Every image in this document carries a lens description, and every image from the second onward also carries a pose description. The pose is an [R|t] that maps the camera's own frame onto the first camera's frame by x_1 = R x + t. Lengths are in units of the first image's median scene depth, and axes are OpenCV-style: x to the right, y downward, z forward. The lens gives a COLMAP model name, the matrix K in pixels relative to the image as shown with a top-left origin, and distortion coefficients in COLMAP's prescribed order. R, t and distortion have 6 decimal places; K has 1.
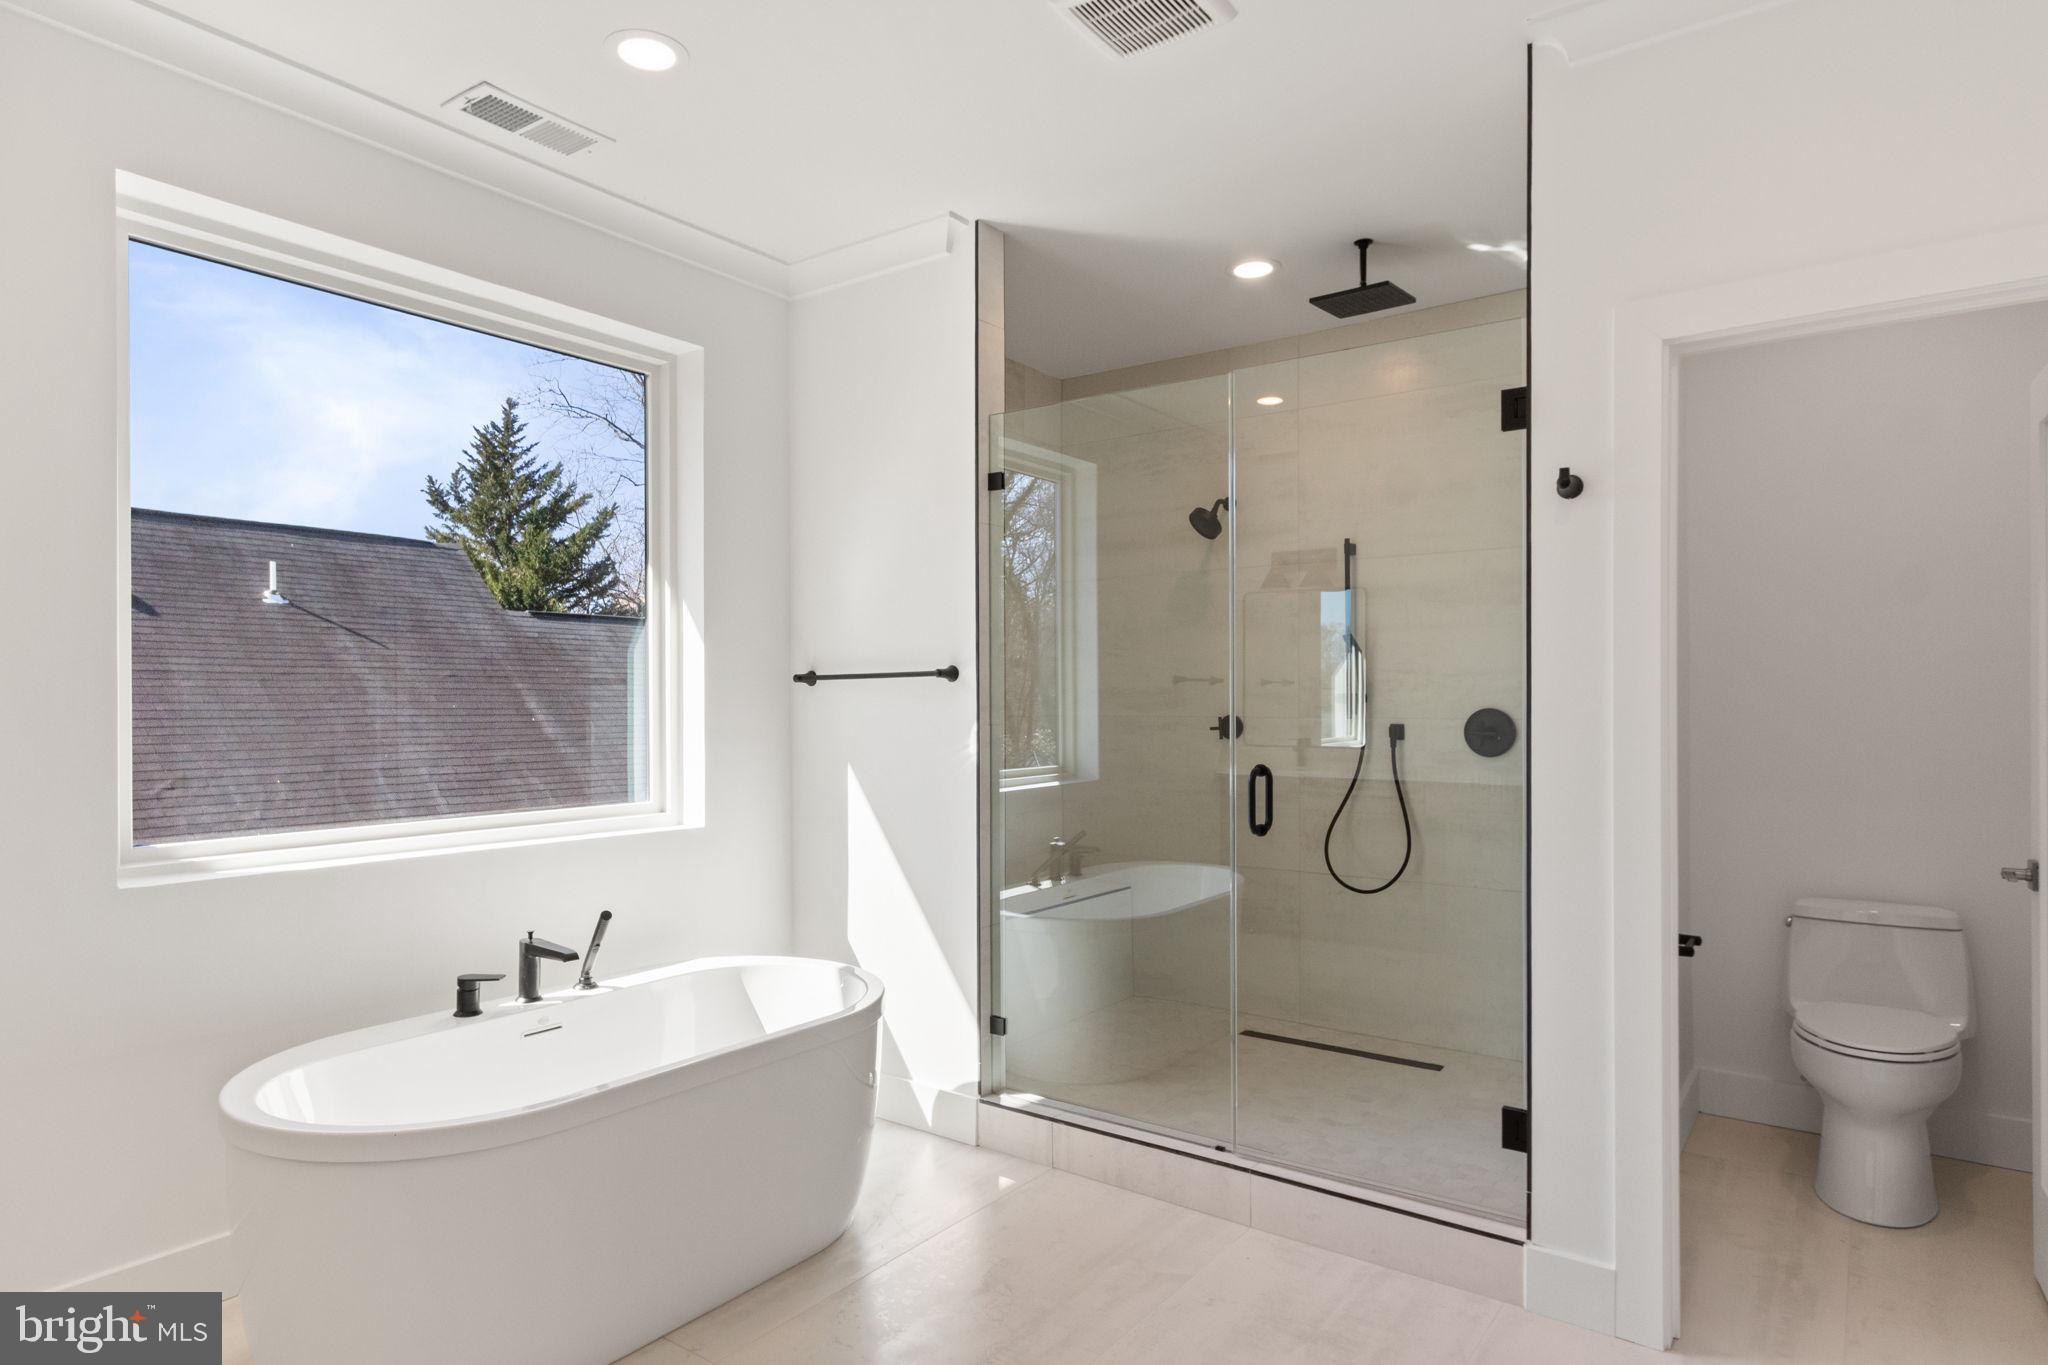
lens RADIAL K [[1166.0, 0, 1023.0], [0, 1166.0, 688.3], [0, 0, 1]] dist [-0.001939, 0.002813]
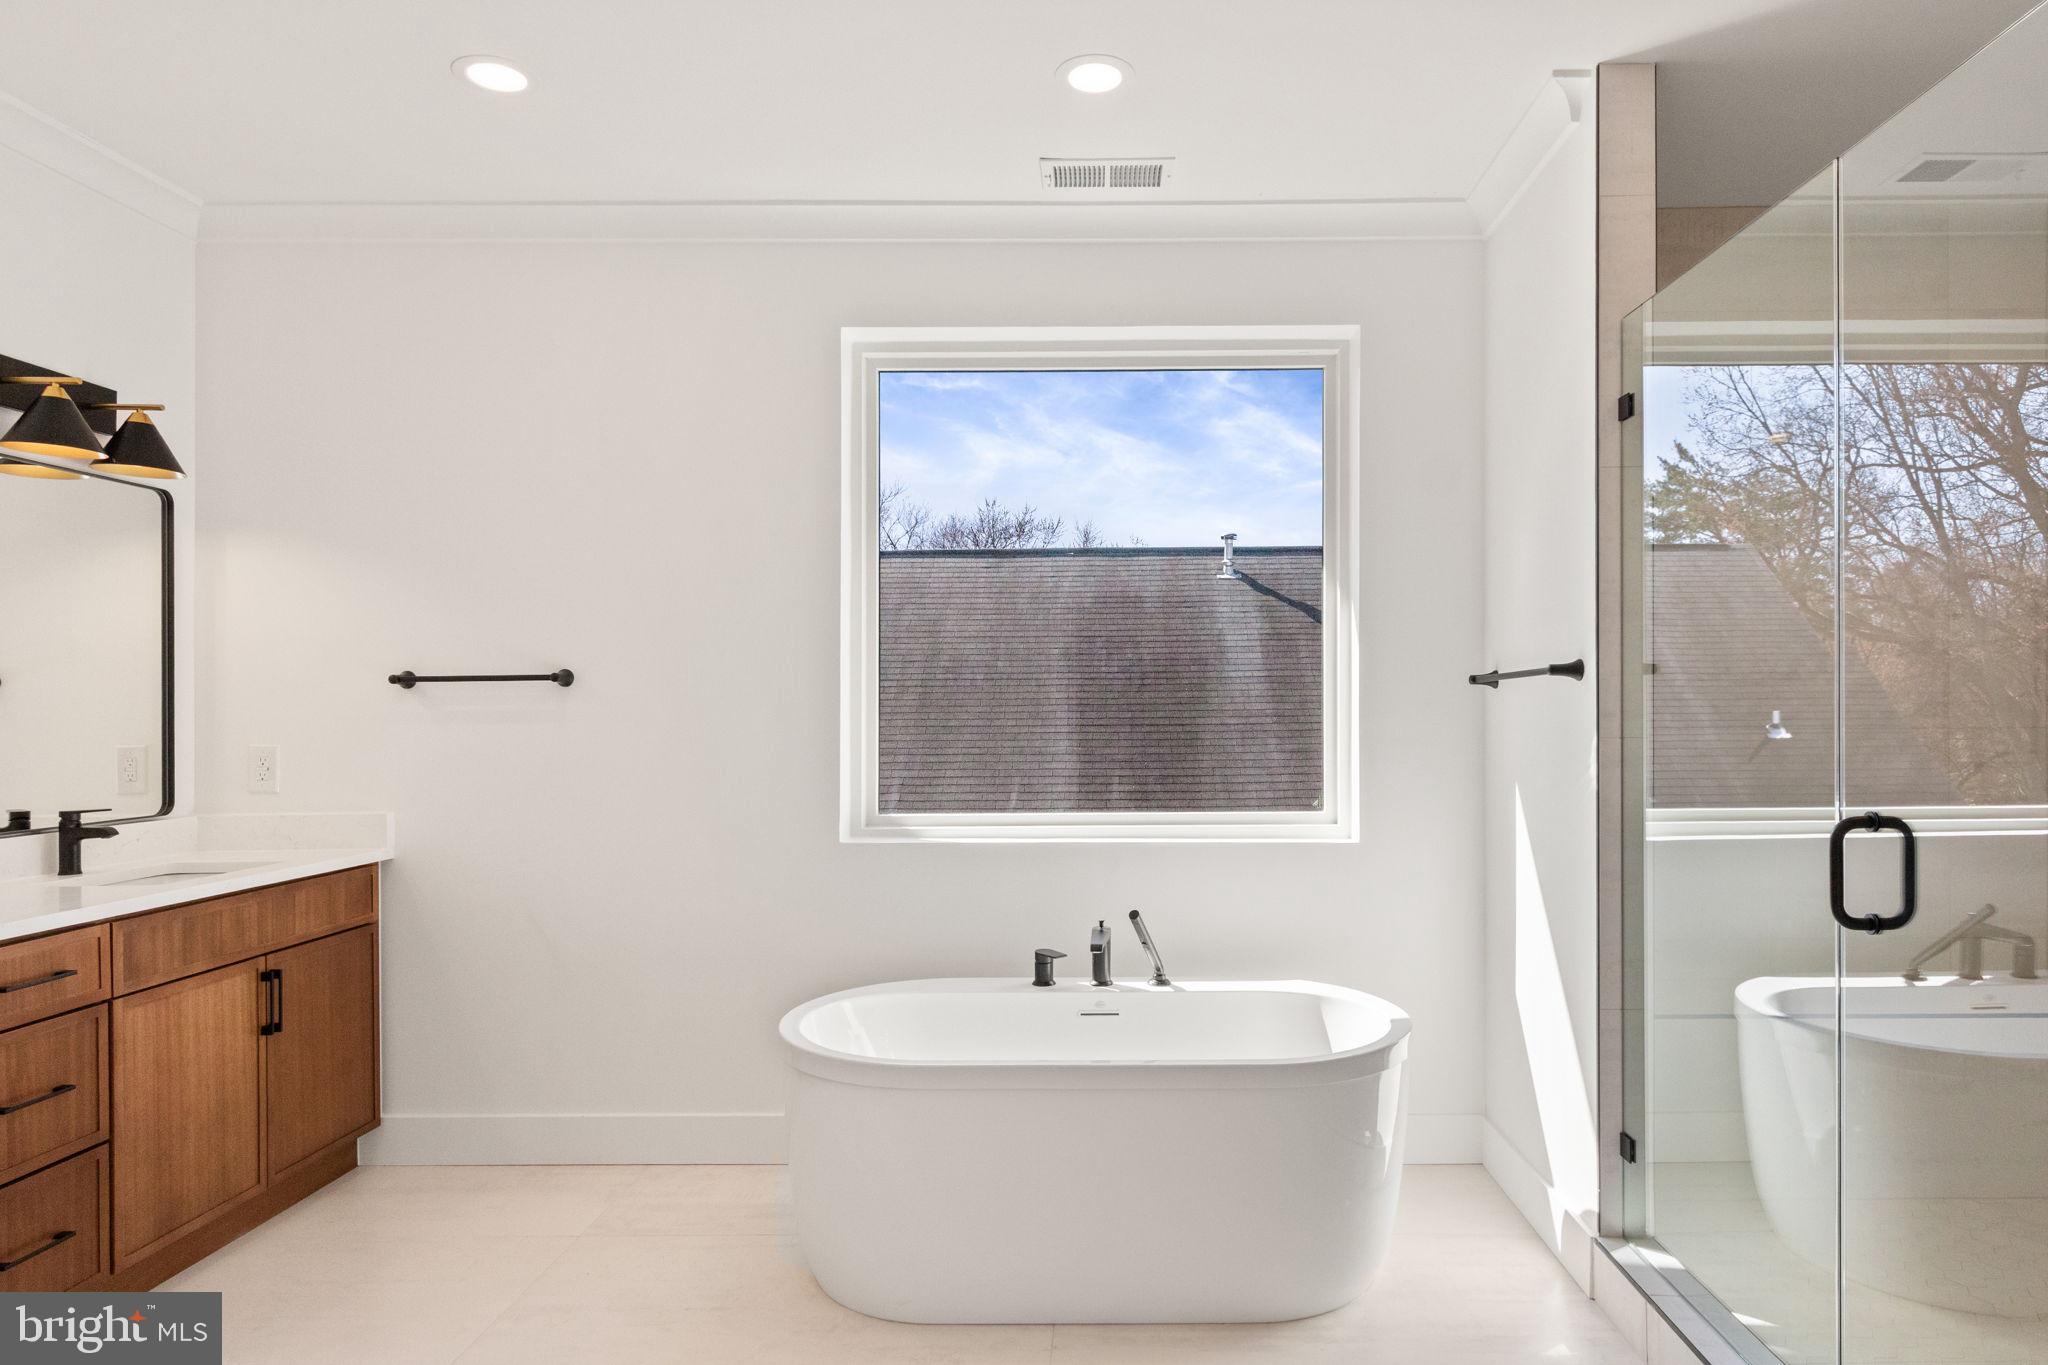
lens RADIAL K [[1166.0, 0, 1024.3], [0, 1166.0, 698.1], [0, 0, 1]] dist [-0.001939, 0.002813]
pose [[0.584592, -0.012118, -0.811237, 0.360445], [0.012909, 0.999901, -0.005633, 0.005961], [0.811225, -0.007179, 0.584691, 0.266820]]
